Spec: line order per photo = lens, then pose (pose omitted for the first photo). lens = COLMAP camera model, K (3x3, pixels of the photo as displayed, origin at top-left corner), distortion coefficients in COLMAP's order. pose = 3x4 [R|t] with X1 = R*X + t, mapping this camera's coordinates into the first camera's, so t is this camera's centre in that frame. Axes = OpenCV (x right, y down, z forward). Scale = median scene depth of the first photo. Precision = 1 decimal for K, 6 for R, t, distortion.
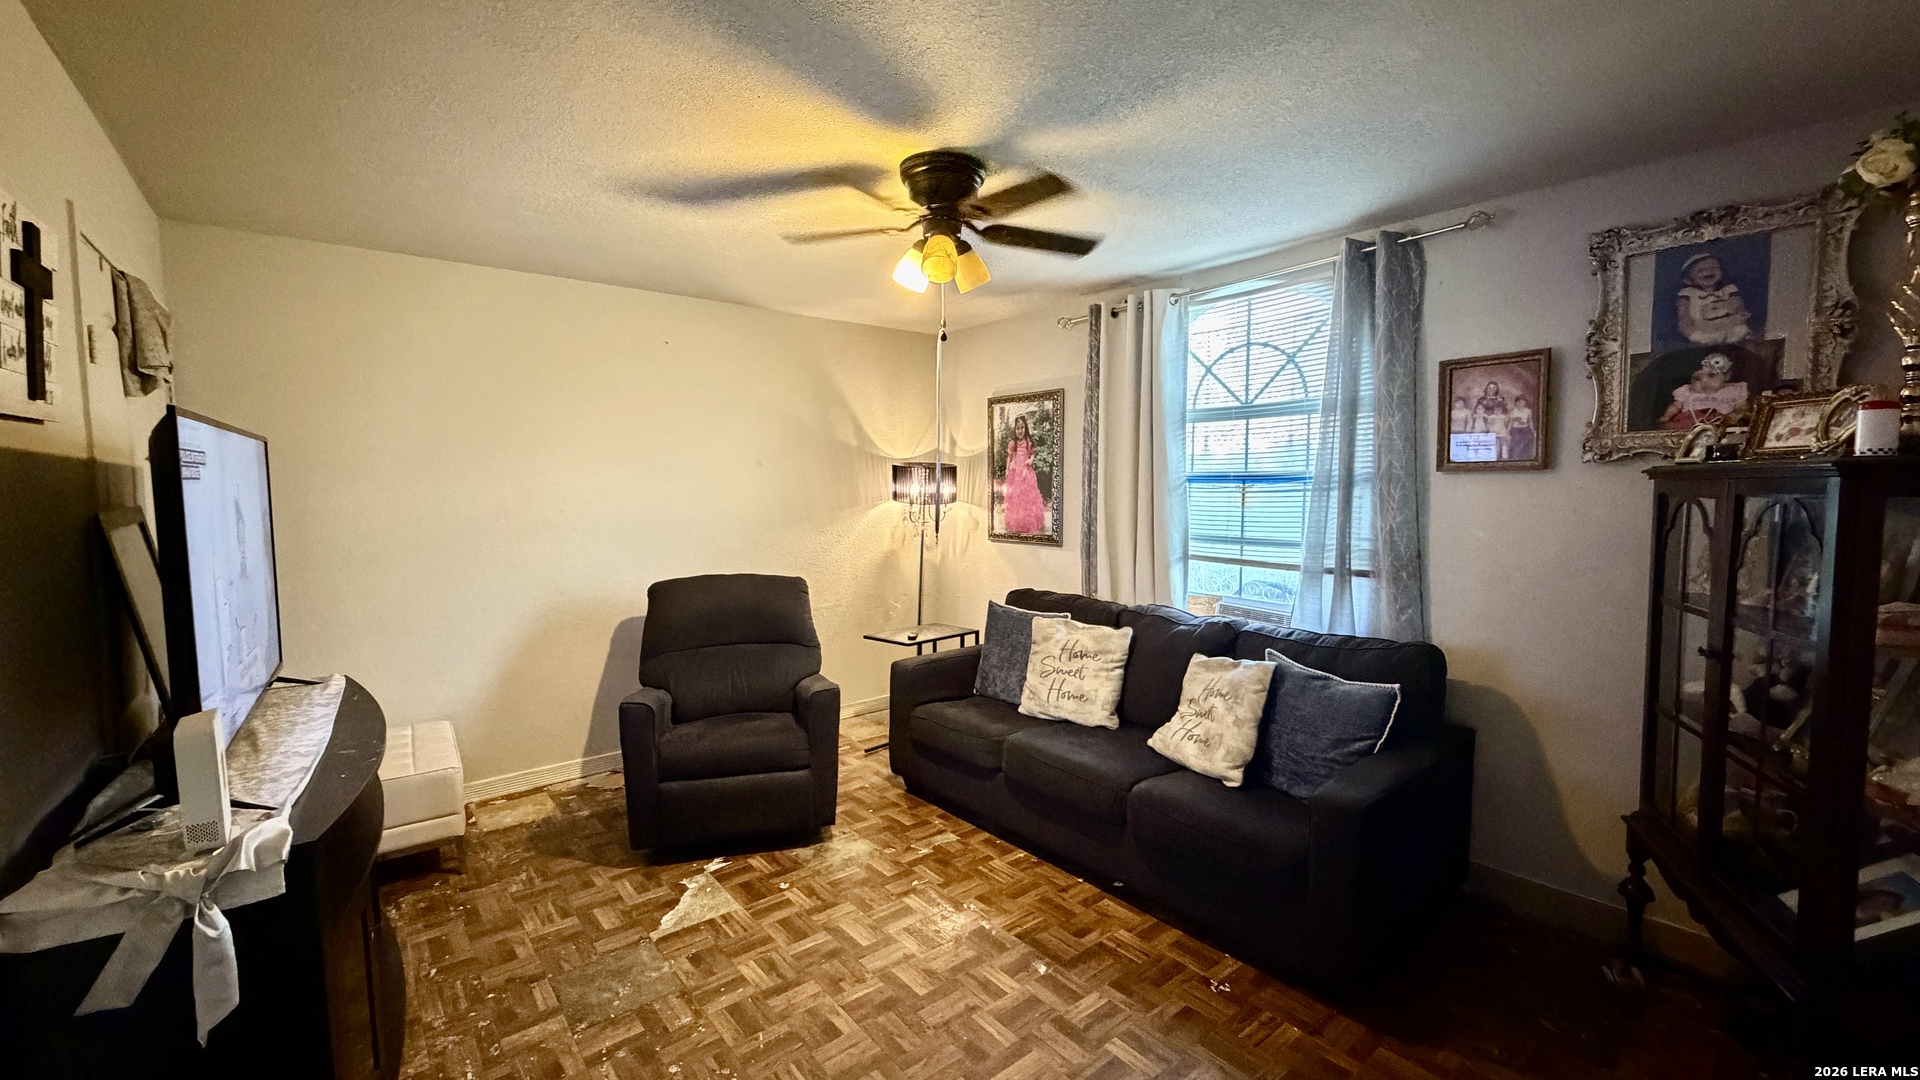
lens RADIAL K [[767.9, 0, 957.0], [0, 767.9, 539.2], [0, 0, 1]] dist [0.001194, 0.000502]
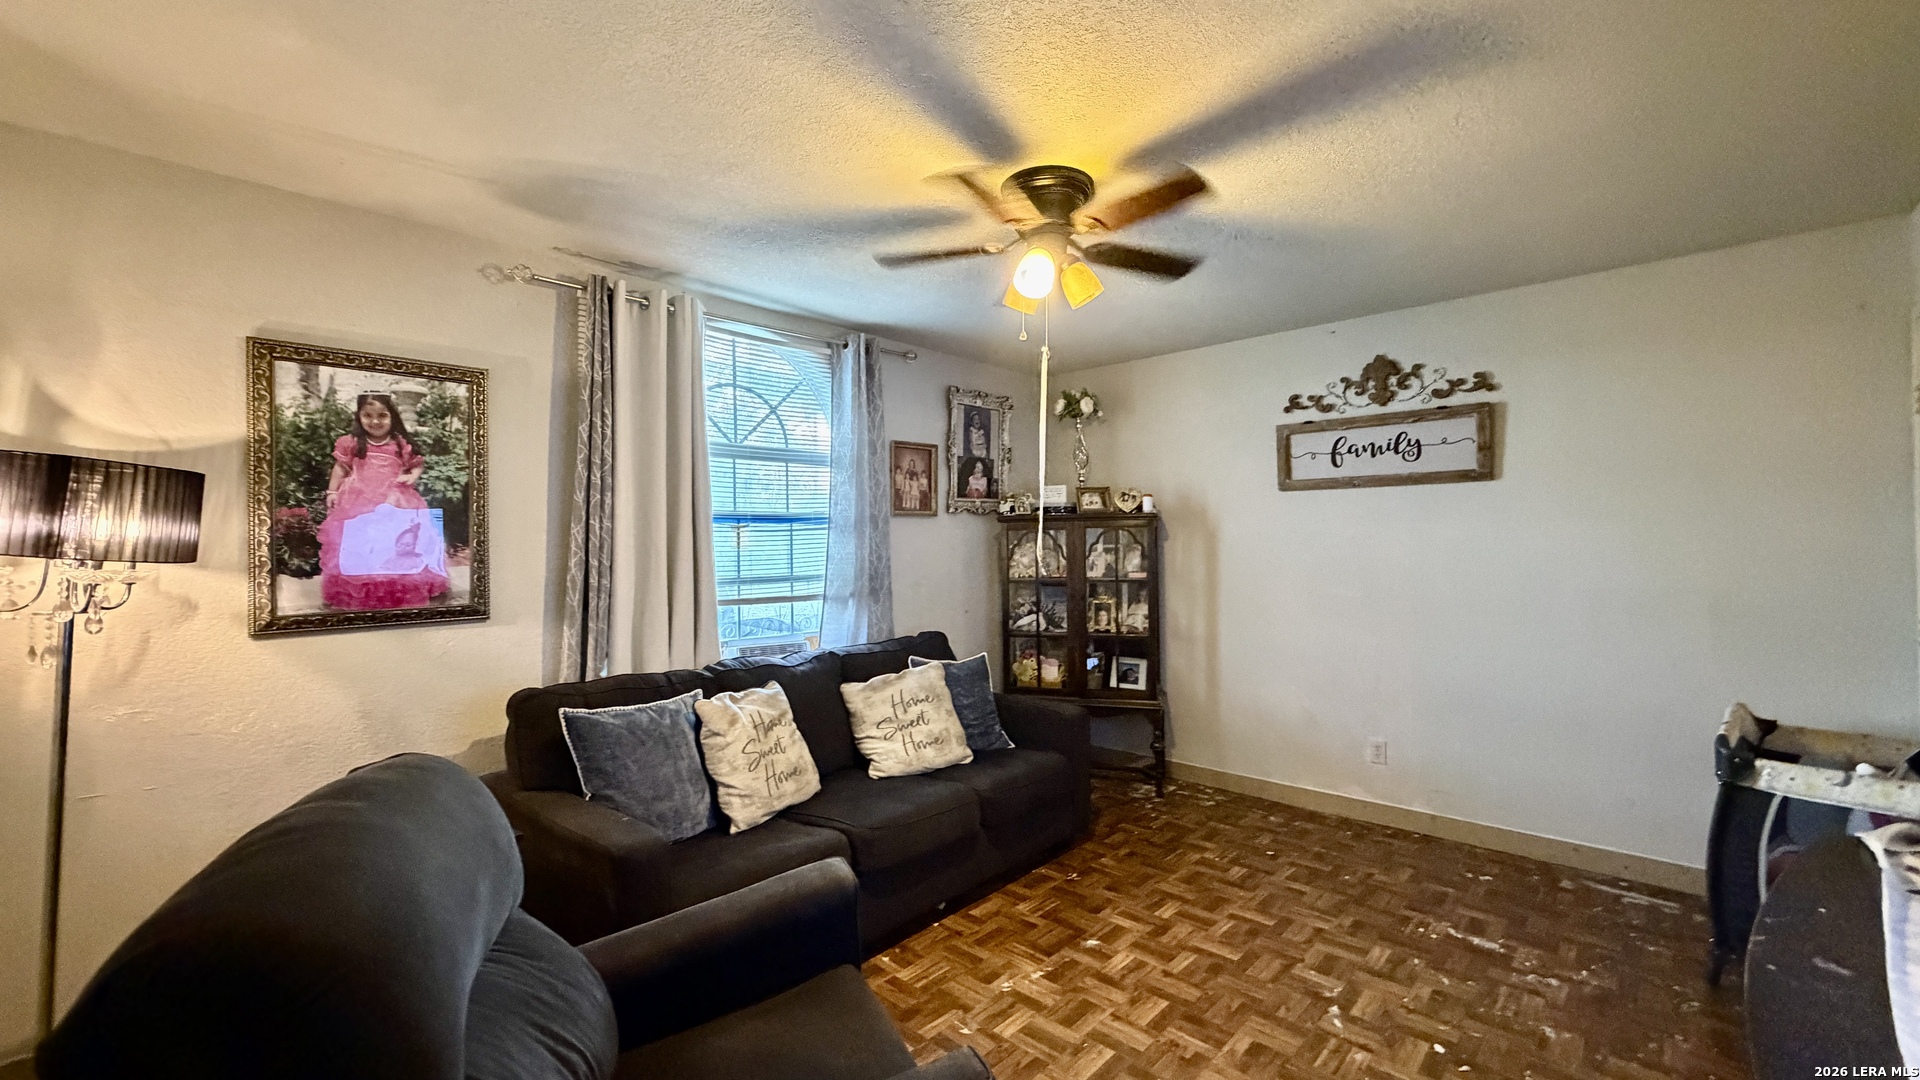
lens RADIAL K [[767.9, 0, 957.0], [0, 767.9, 539.2], [0, 0, 1]] dist [0.001194, 0.000502]
pose [[-0.131845, 0.005834, 0.991253, -0.815405], [0.083290, 0.996512, 0.005213, -0.042489], [-0.987765, 0.083249, -0.131871, 1.076647]]
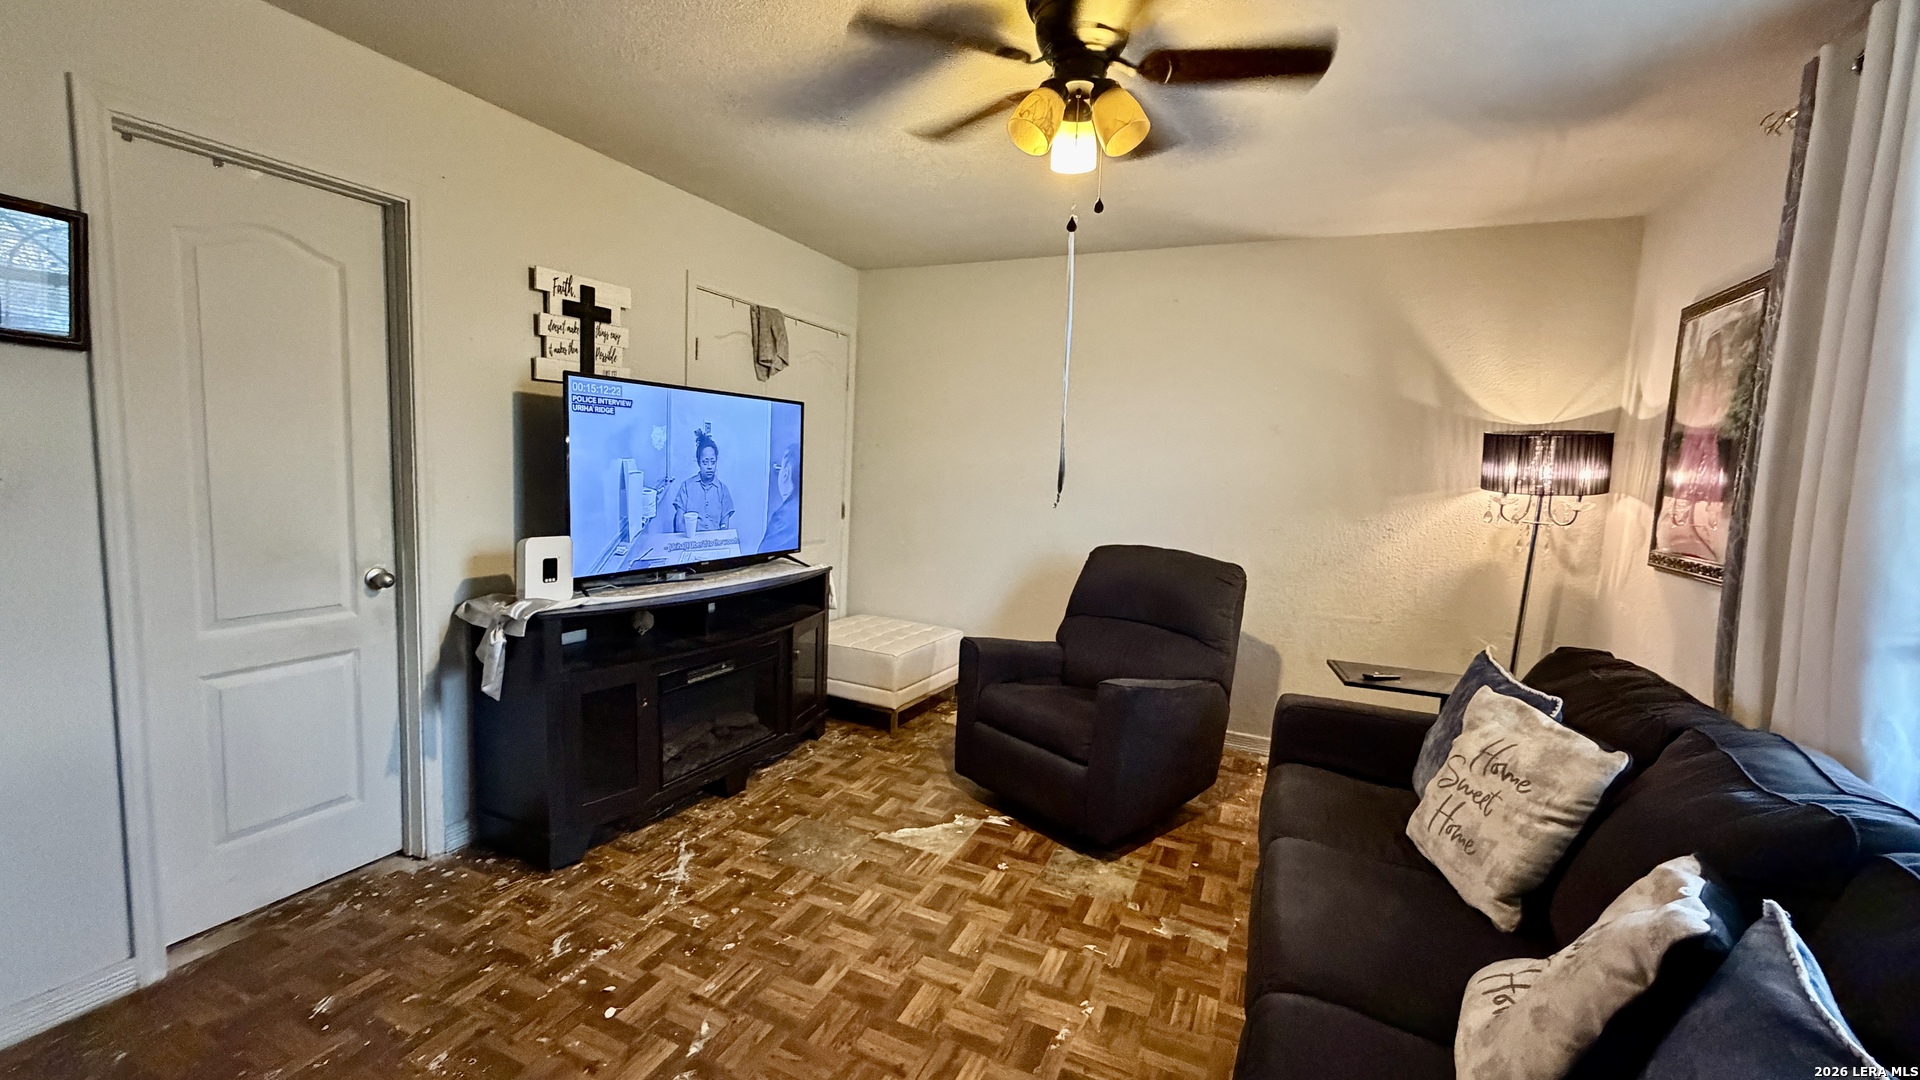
lens RADIAL K [[767.9, 0, 957.0], [0, 767.9, 539.2], [0, 0, 1]] dist [0.001194, 0.000502]
pose [[0.441810, 0.113479, -0.889902, 0.536691], [-0.110848, 0.991271, 0.071373, -0.003311], [0.890234, 0.067111, 0.450532, 0.503998]]
